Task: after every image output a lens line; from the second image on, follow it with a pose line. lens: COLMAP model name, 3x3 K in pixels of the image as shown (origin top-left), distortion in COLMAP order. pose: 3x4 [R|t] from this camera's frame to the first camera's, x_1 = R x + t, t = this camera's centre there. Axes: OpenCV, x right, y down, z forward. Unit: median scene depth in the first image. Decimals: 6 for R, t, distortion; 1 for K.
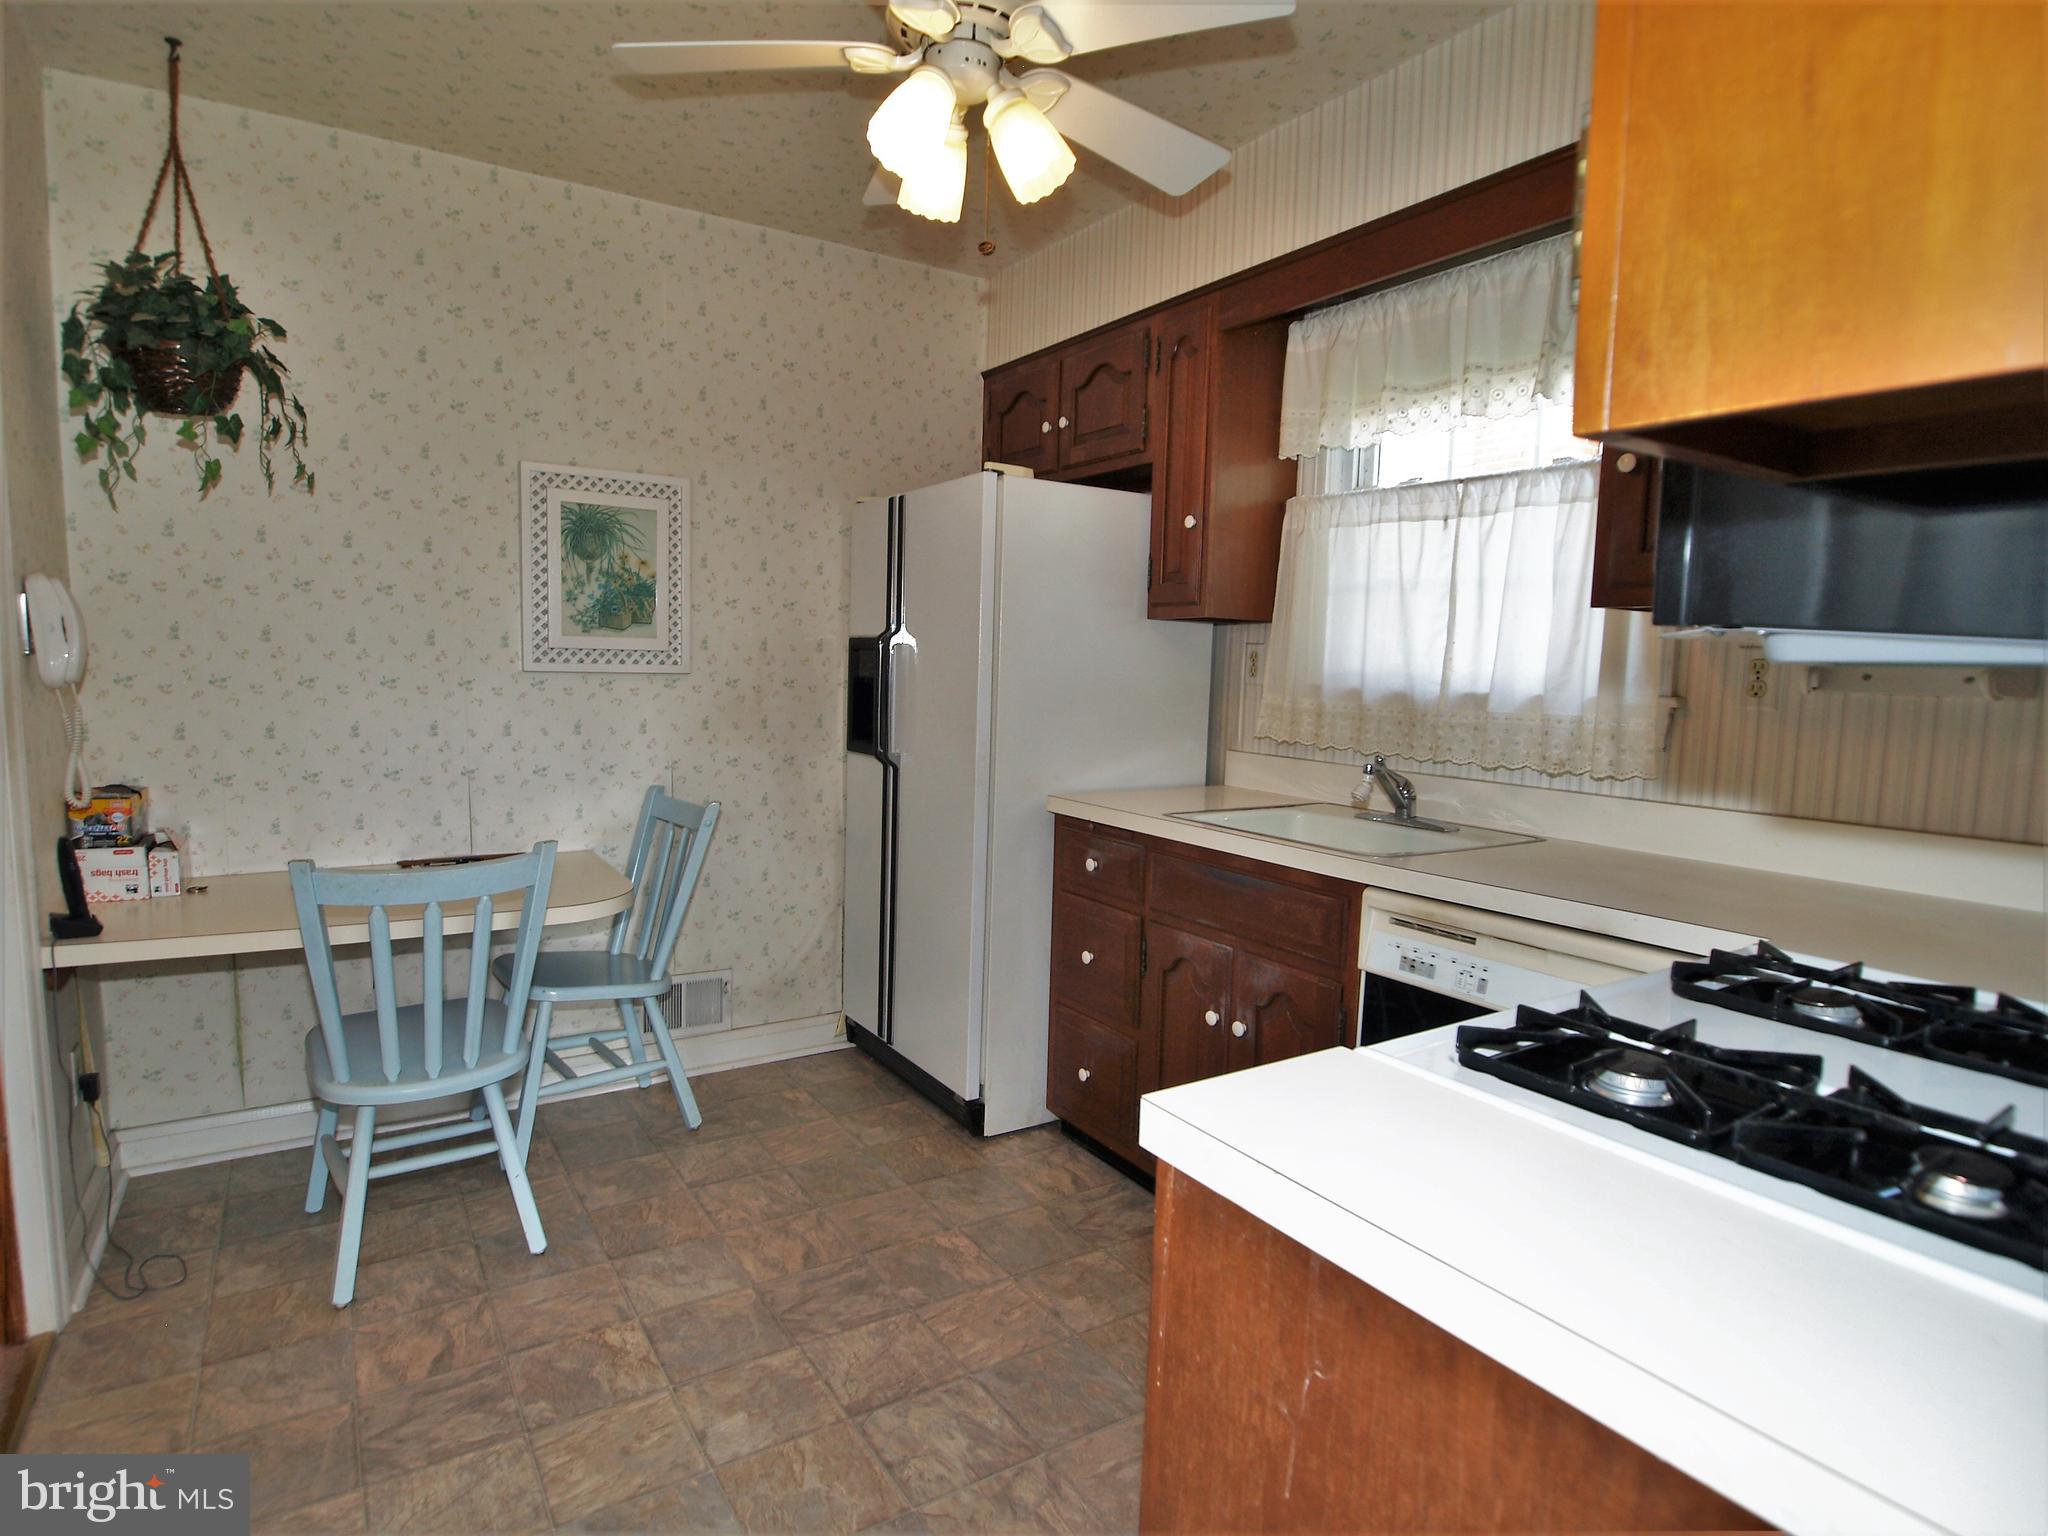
lens RADIAL K [[1123.5, 0, 1031.3], [0, 1123.5, 763.4], [0, 0, 1]] dist [-0.021728, -0.000526]
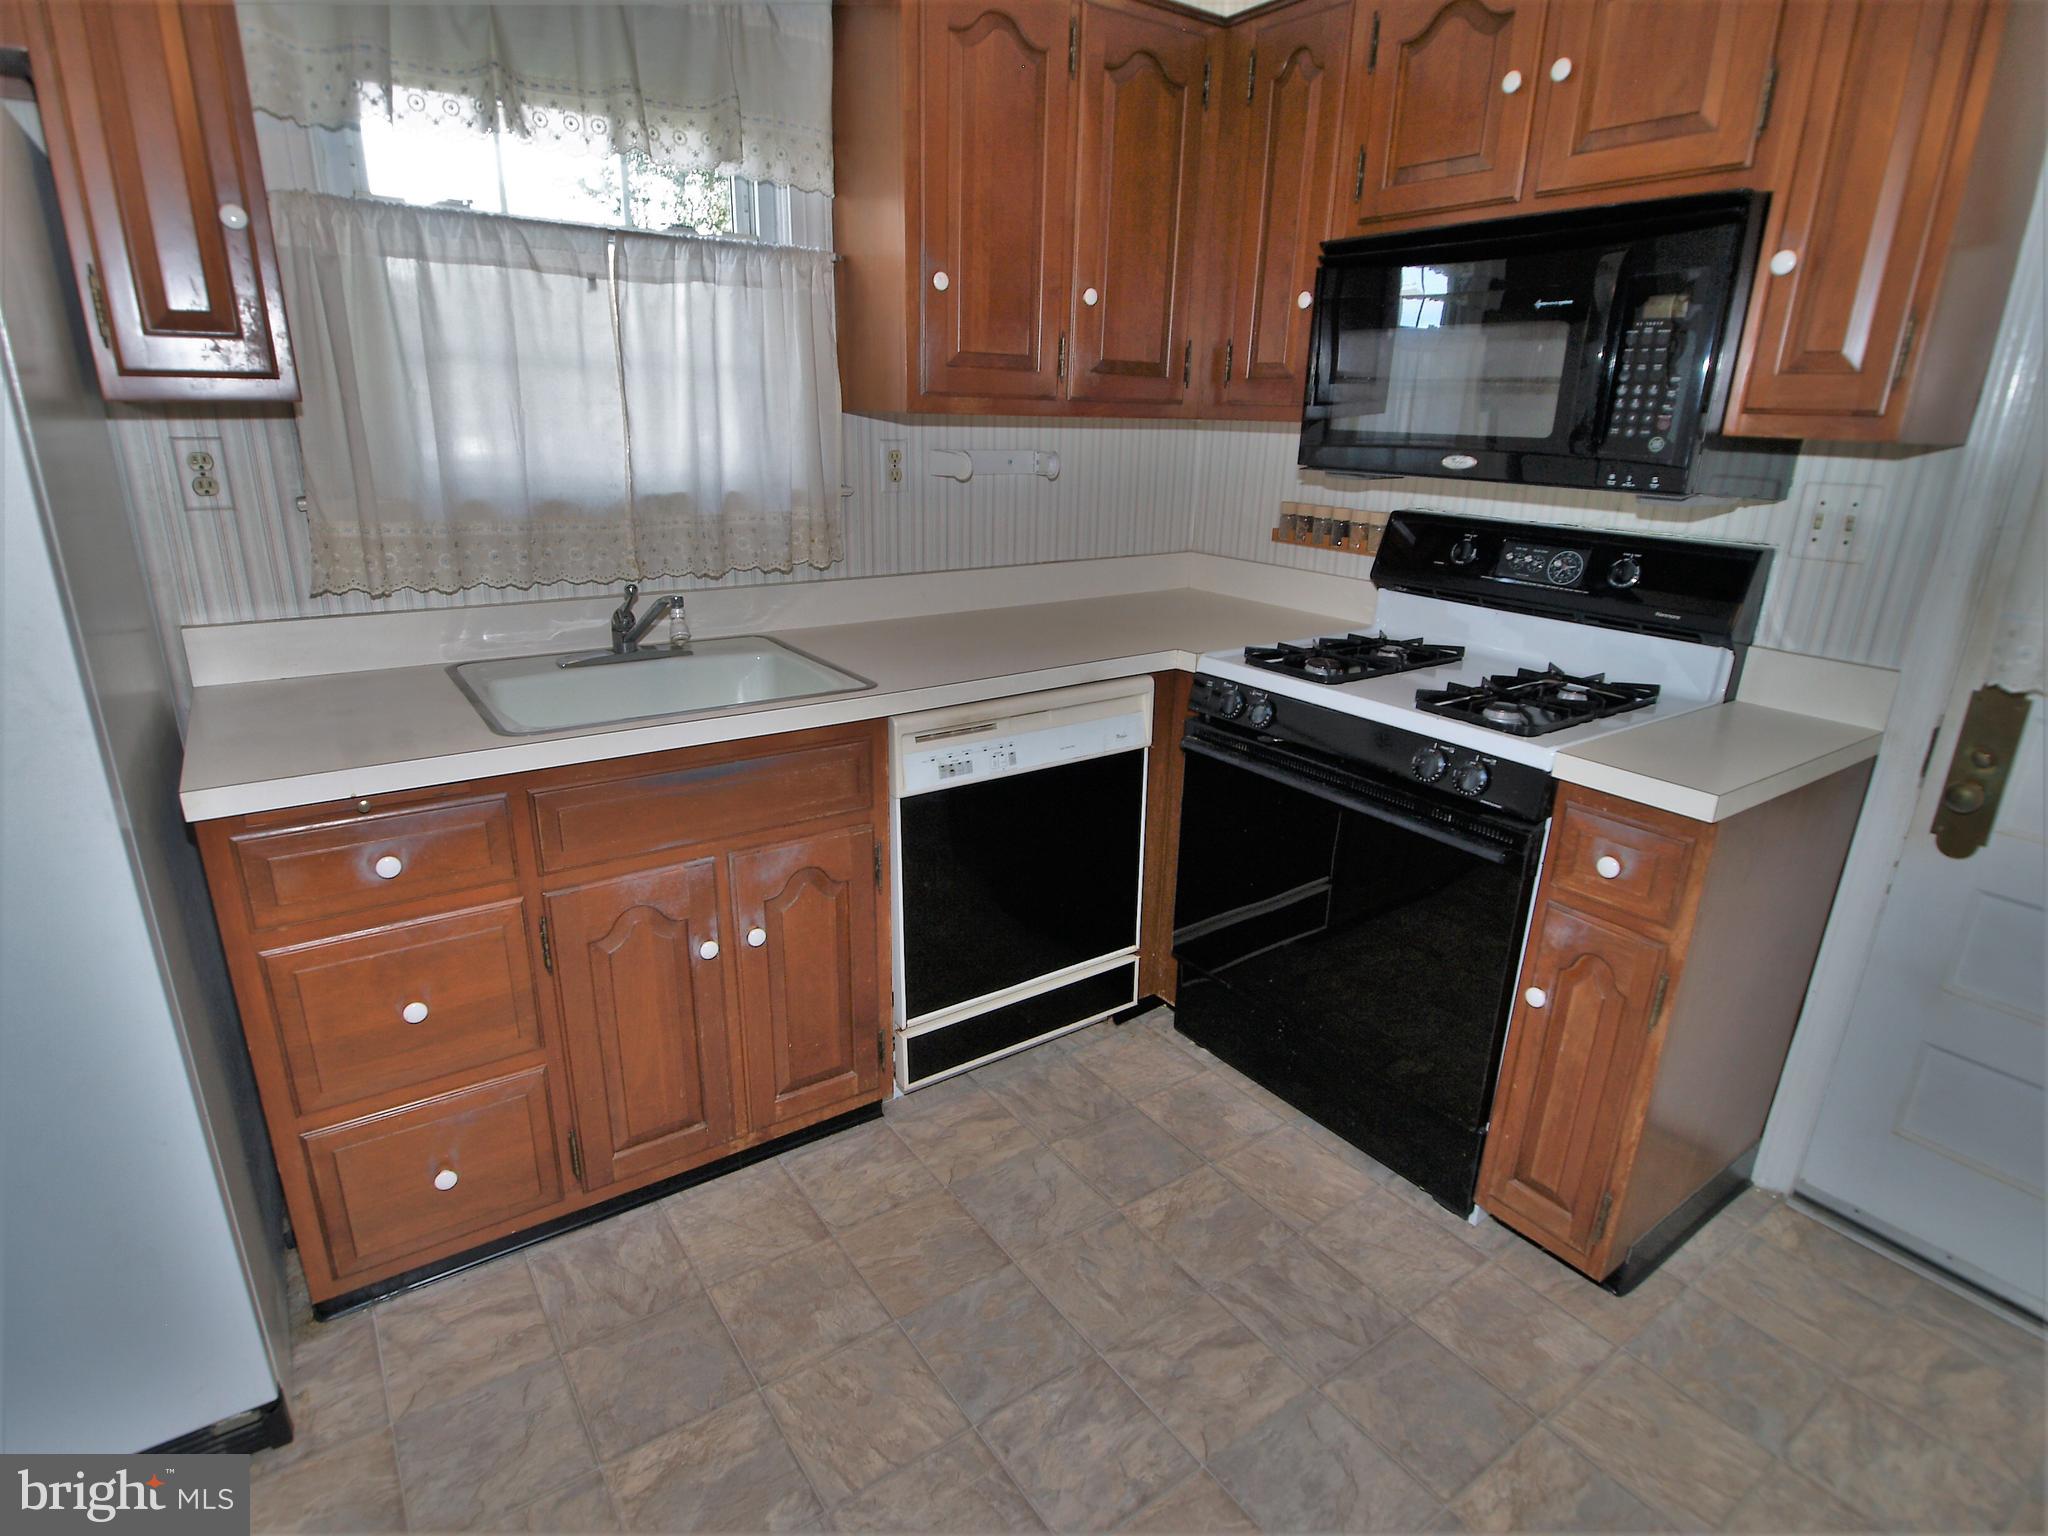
lens RADIAL K [[1089.7, 0, 1028.6], [0, 1089.7, 779.0], [0, 0, 1]] dist [0.003932, 0.003074]
pose [[-0.032901, -0.339539, 0.940017, -0.629604], [0.073104, 0.937189, 0.341076, -0.158069], [-0.996781, 0.079941, -0.006013, 0.908342]]
